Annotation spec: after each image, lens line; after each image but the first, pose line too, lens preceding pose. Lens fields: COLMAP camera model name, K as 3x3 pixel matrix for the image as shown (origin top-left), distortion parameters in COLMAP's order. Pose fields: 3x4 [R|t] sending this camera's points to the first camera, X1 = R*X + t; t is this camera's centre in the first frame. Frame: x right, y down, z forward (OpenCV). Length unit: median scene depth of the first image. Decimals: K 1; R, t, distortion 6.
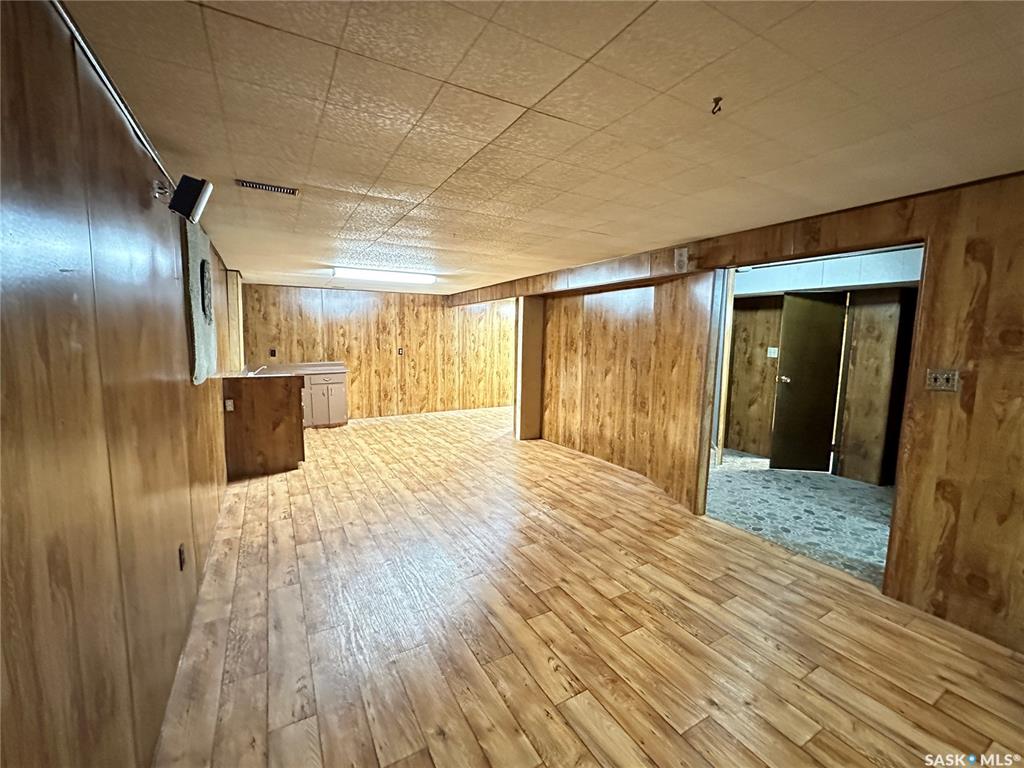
lens RADIAL K [[425.7, 0, 512.0], [0, 425.7, 384.0], [0, 0, 1]] dist [-0.003150, 0.000170]
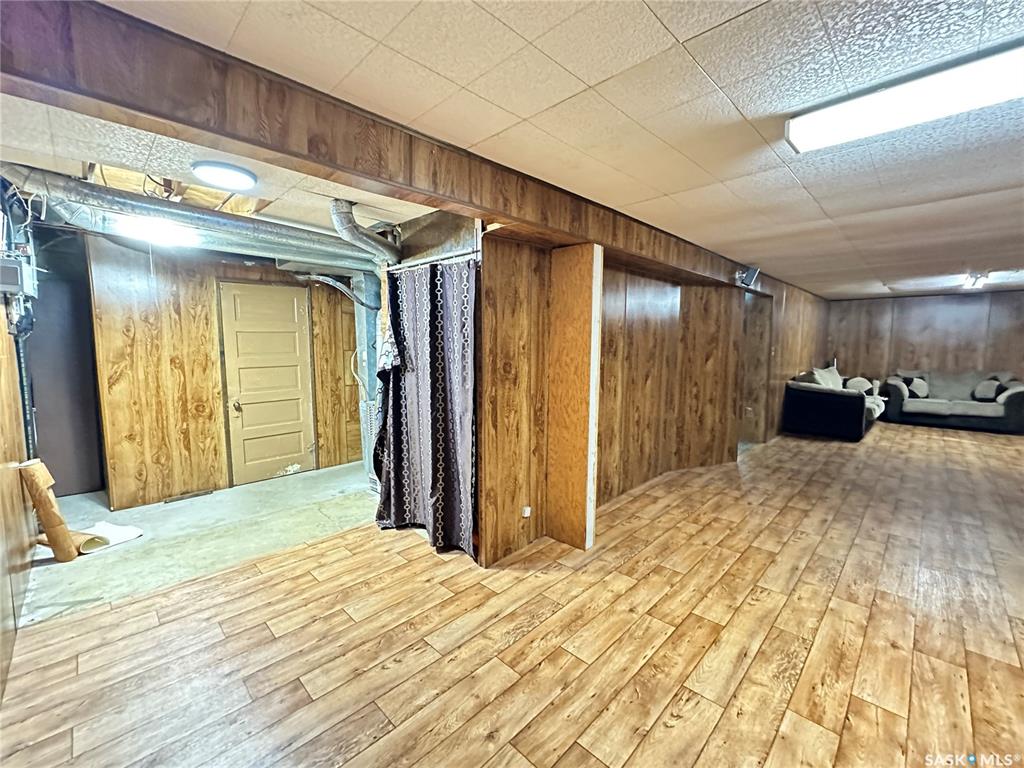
lens RADIAL K [[425.7, 0, 512.0], [0, 425.7, 384.0], [0, 0, 1]] dist [-0.003150, 0.000170]
pose [[-0.268626, -0.102233, 0.957804, -0.476697], [0.105263, 0.985281, 0.134688, -0.145896], [-0.957476, 0.137002, -0.253911, 1.405941]]
